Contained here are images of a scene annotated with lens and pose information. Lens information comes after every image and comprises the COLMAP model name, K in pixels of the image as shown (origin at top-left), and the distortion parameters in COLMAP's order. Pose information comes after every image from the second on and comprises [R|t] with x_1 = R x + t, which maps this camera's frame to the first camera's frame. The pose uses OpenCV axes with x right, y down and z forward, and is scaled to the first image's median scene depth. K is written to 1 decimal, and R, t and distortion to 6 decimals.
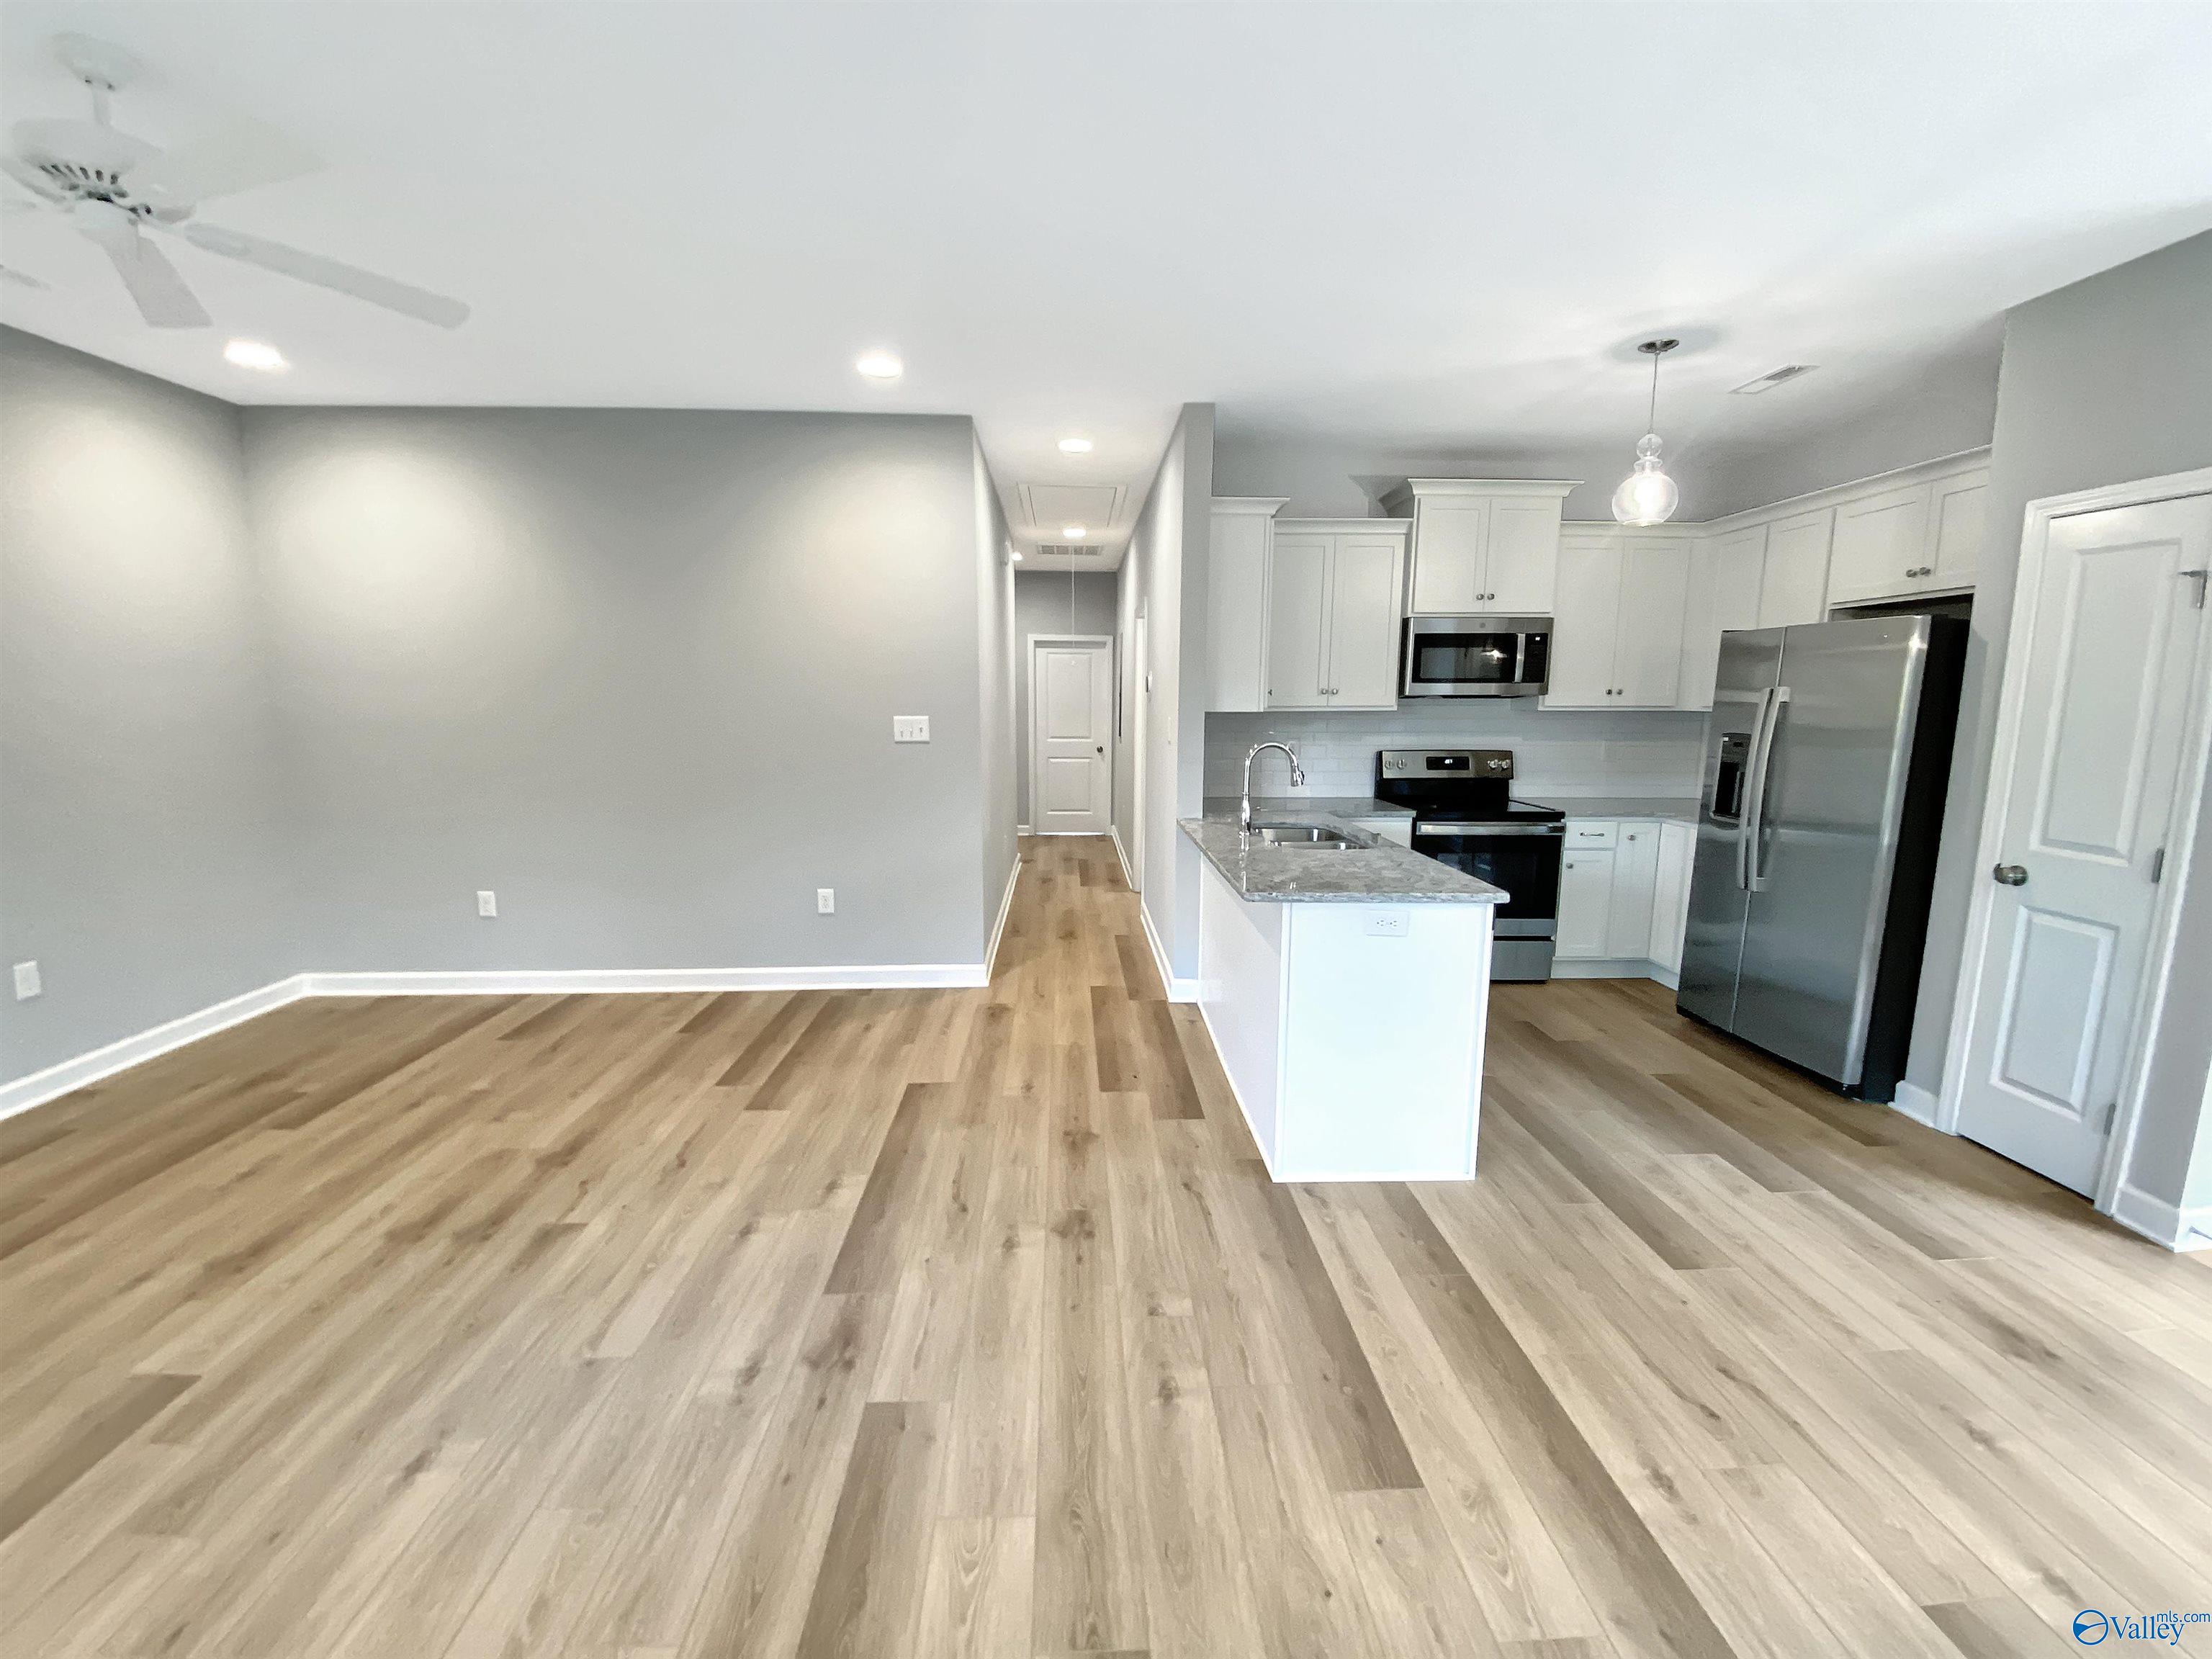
lens RADIAL K [[897.2, 0, 1107.6], [0, 897.2, 829.1], [0, 0, 1]] dist [0.017319, -0.018796]
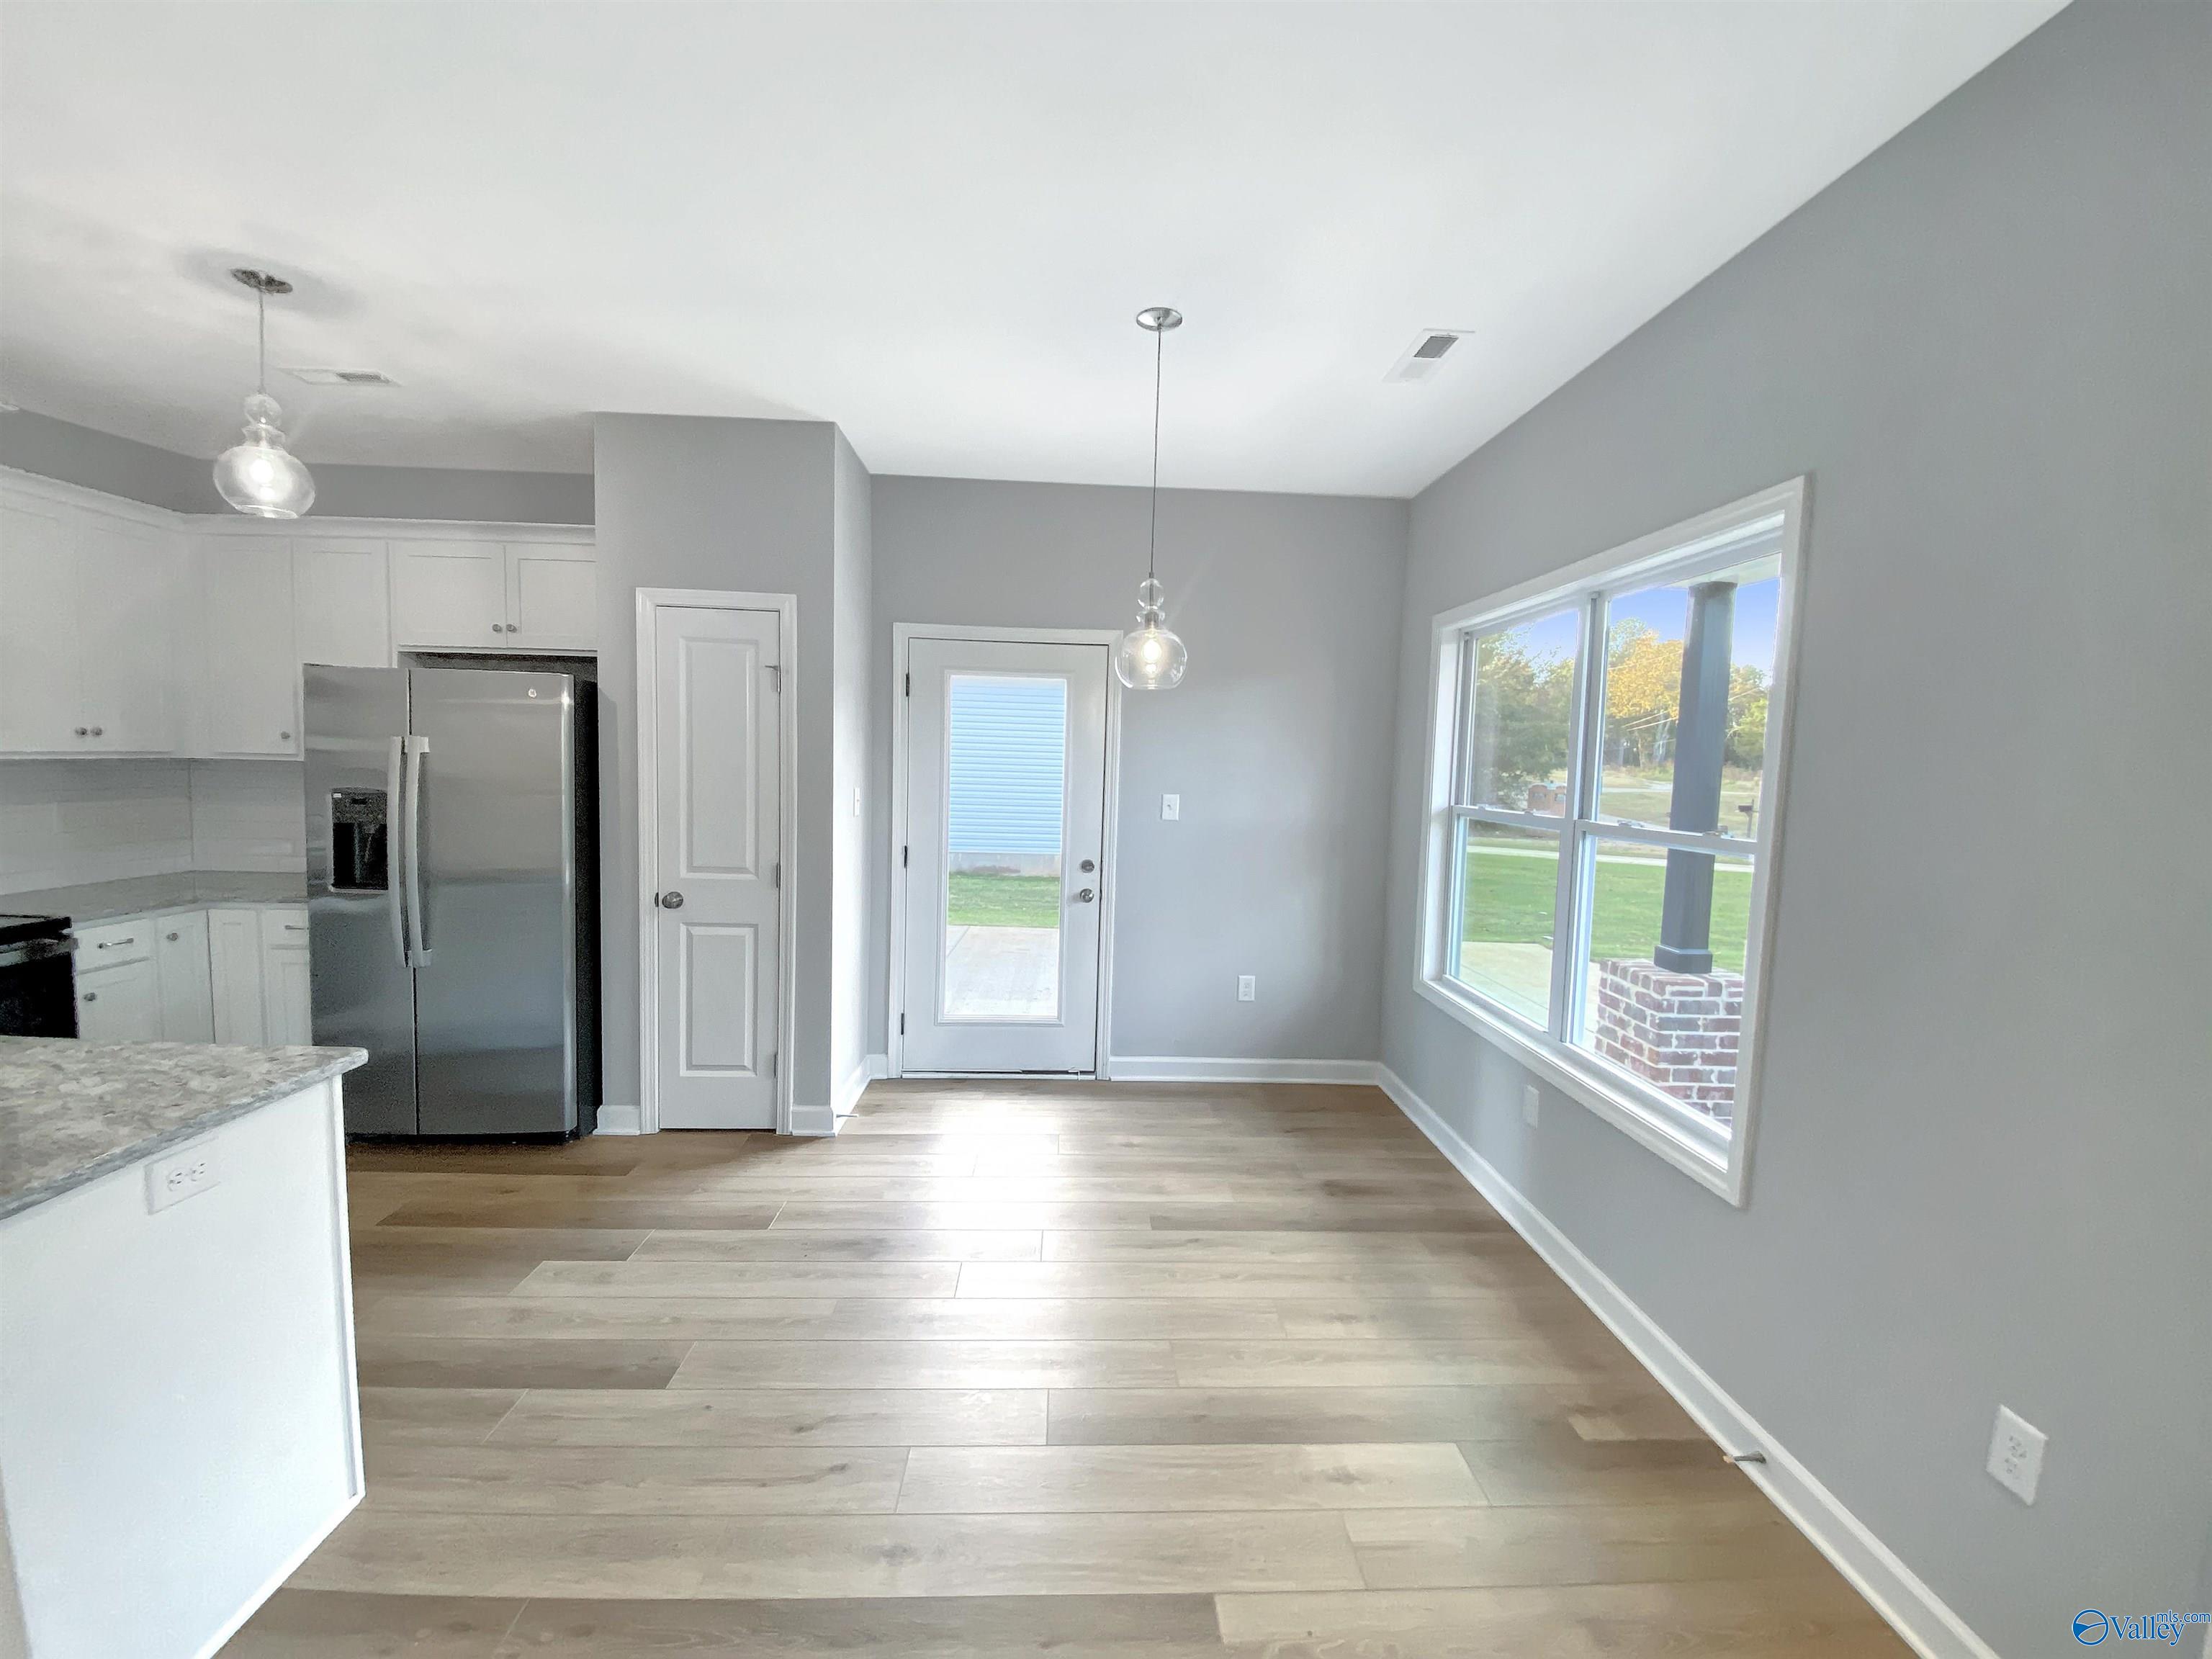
lens RADIAL K [[897.2, 0, 1107.6], [0, 897.2, 829.1], [0, 0, 1]] dist [0.017319, -0.018796]
pose [[0.004349, -0.080334, 0.996759, -0.170438], [0.119308, 0.989690, 0.079244, -0.064181], [-0.992848, 0.118577, 0.013888, 0.367486]]
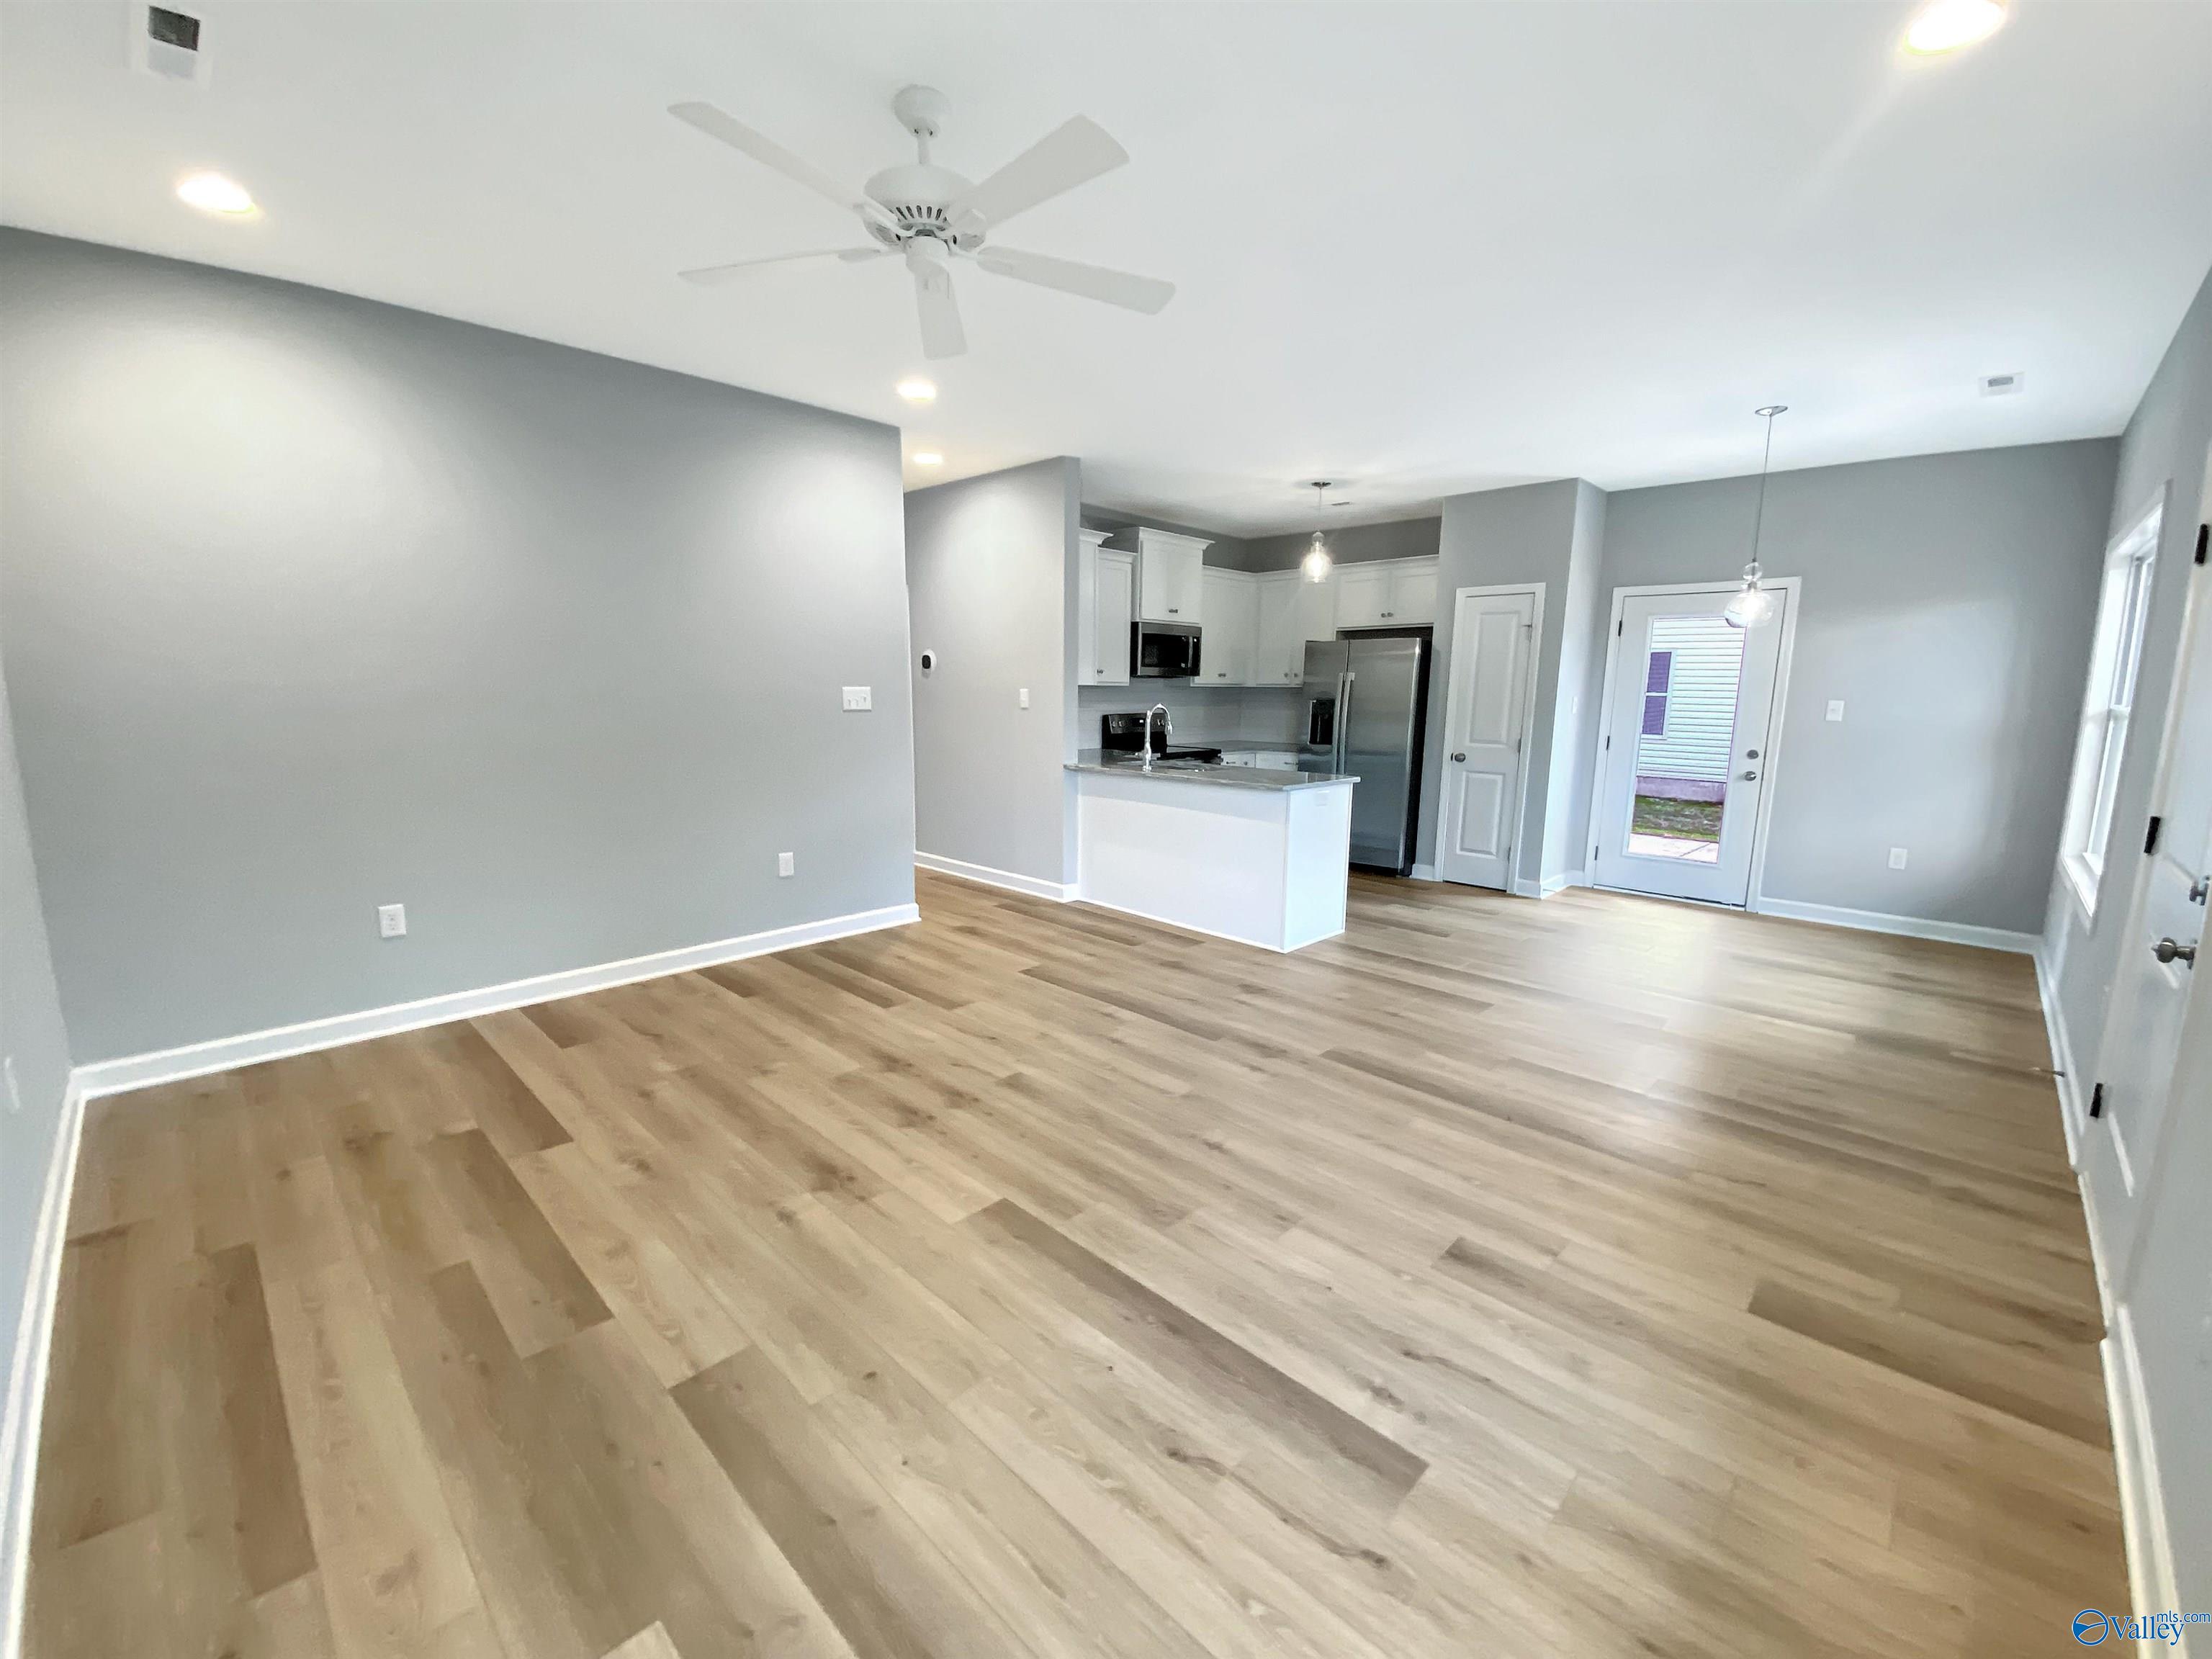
lens RADIAL K [[891.1, 0, 1107.5], [0, 891.1, 829.3], [0, 0, 1]] dist [0.030839, -0.026053]
pose [[0.728515, -0.105619, 0.676839, -1.084852], [0.092131, 0.994172, 0.055972, 0.022446], [-0.678806, 0.021581, 0.734000, -0.035330]]
